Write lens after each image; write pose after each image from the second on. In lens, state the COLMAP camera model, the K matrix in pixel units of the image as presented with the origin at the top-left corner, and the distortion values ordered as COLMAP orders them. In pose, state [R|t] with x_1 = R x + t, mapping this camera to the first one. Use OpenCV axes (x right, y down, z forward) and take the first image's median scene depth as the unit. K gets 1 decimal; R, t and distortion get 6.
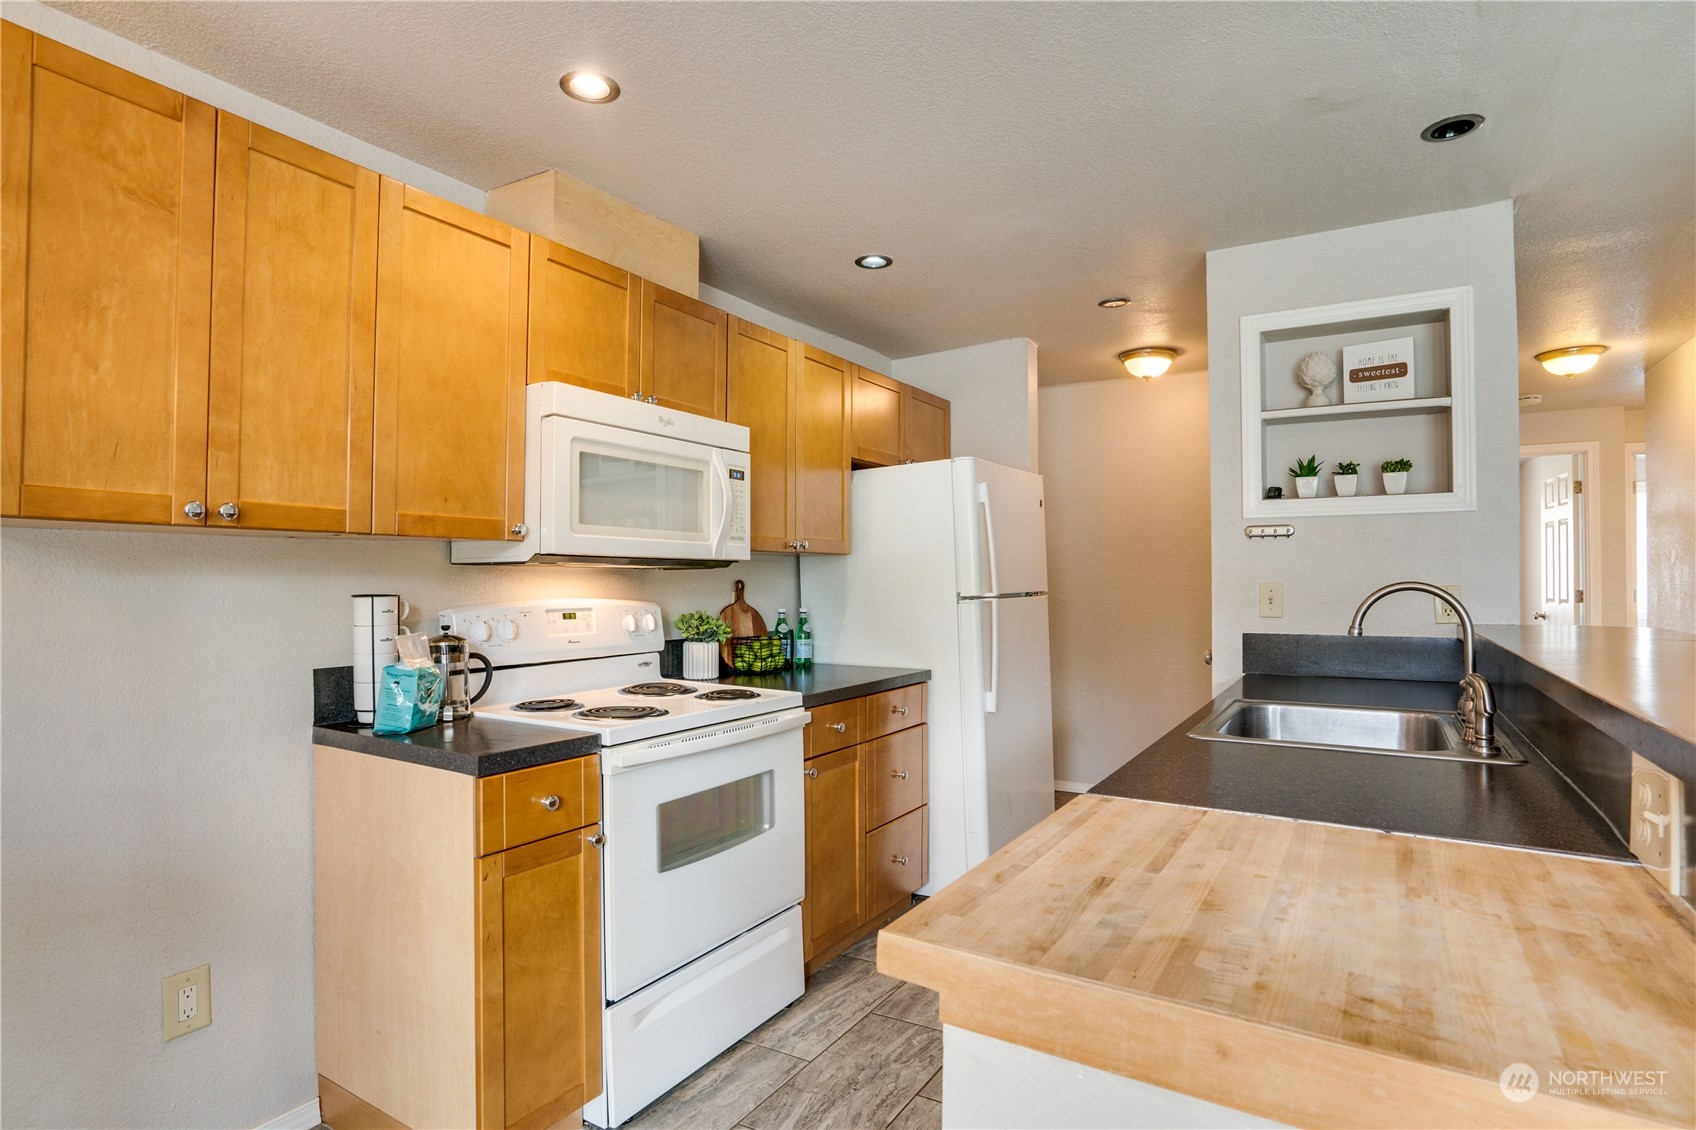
lens RADIAL K [[872.9, 0, 848.9], [0, 872.9, 570.7], [0, 0, 1]] dist [-0.057330, 0.029451]
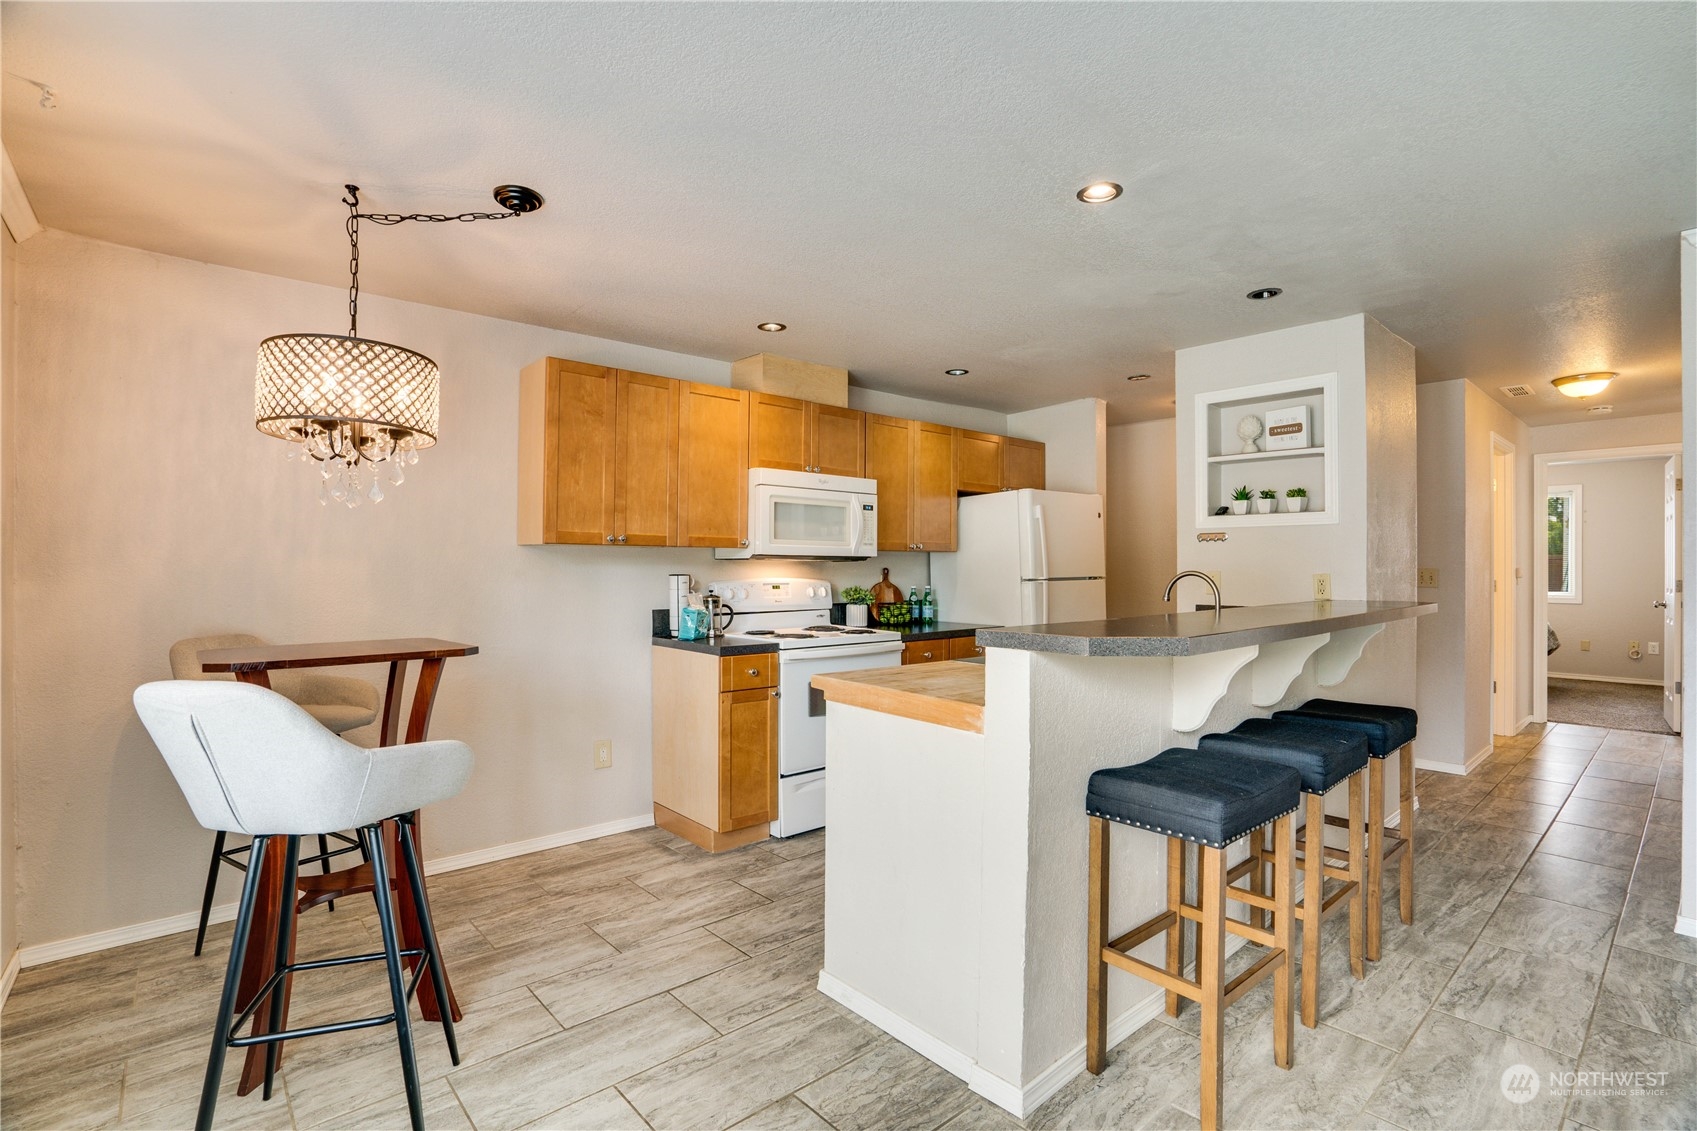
lens RADIAL K [[789.0, 0, 848.5], [0, 789.0, 565.5], [0, 0, 1]] dist [-0.040975, 0.000484]
pose [[0.956023, 0.003630, -0.293269, 0.358551], [-0.000862, 0.999954, 0.009567, -0.011225], [0.293290, -0.008893, 0.955982, -0.628727]]
